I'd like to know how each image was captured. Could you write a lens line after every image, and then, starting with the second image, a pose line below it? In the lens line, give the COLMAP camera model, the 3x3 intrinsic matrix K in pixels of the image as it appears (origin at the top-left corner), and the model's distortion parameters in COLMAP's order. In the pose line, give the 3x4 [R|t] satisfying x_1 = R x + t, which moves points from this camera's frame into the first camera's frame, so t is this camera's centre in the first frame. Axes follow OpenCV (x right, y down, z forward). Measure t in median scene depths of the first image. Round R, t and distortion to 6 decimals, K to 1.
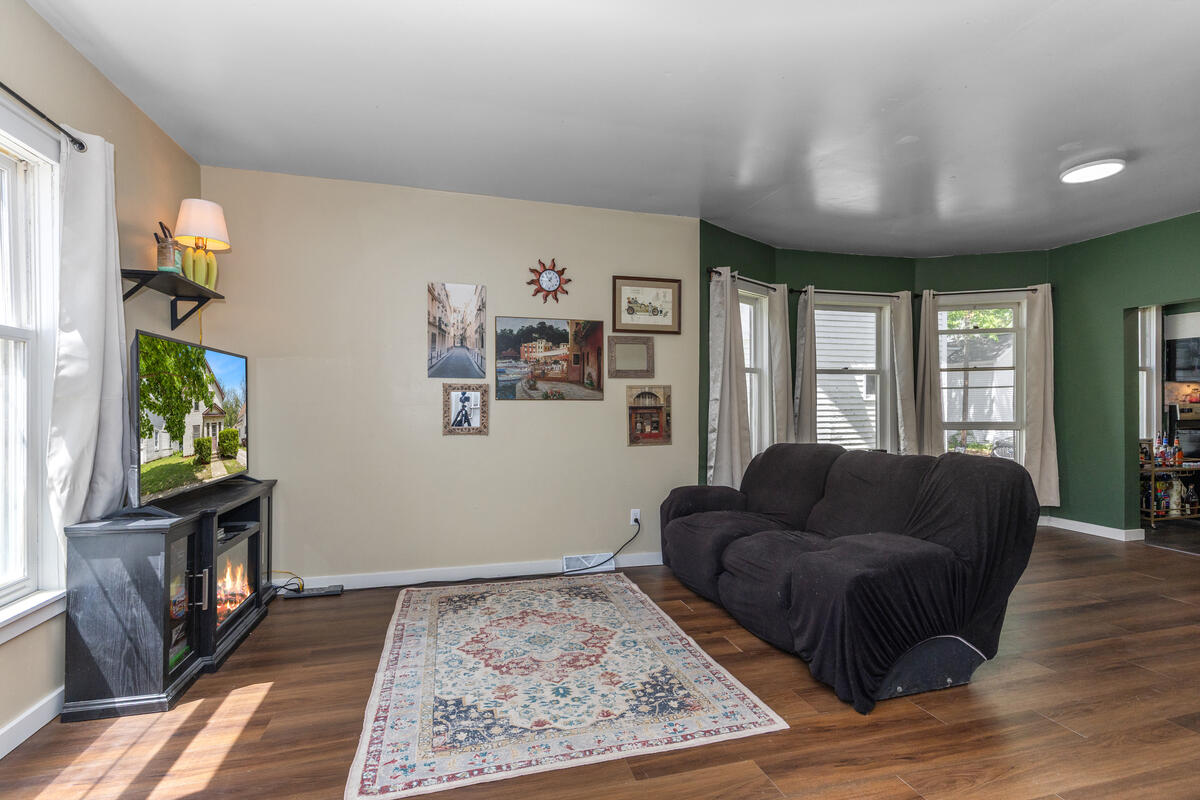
lens RADIAL K [[548.0, 0, 600.3], [0, 548.0, 401.8], [0, 0, 1]] dist [-0.001065, -0.000286]
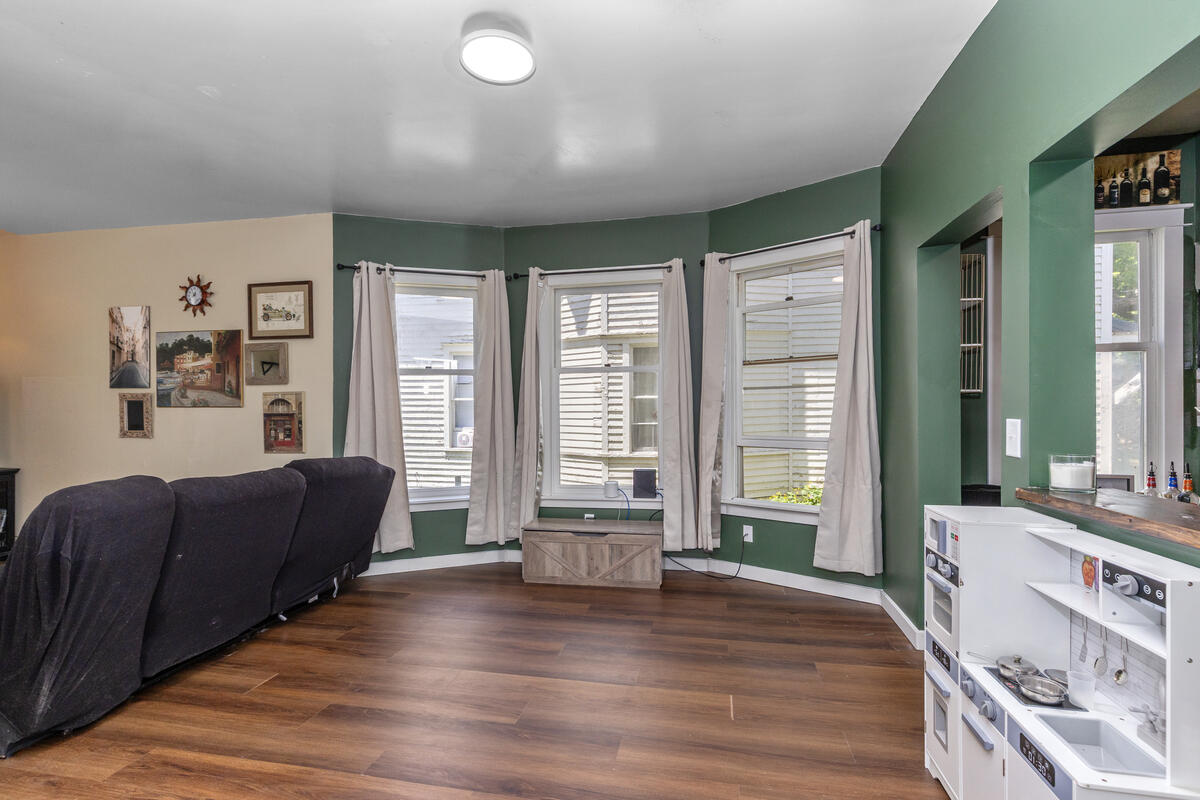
lens RADIAL K [[548.0, 0, 599.8], [0, 548.0, 406.1], [0, 0, 1]] dist [-0.001065, -0.000286]
pose [[0.894697, -0.002617, -0.446667, 1.036821], [0.002202, 0.999997, -0.001447, -0.002129], [0.446669, 0.000311, 0.894699, 0.378072]]
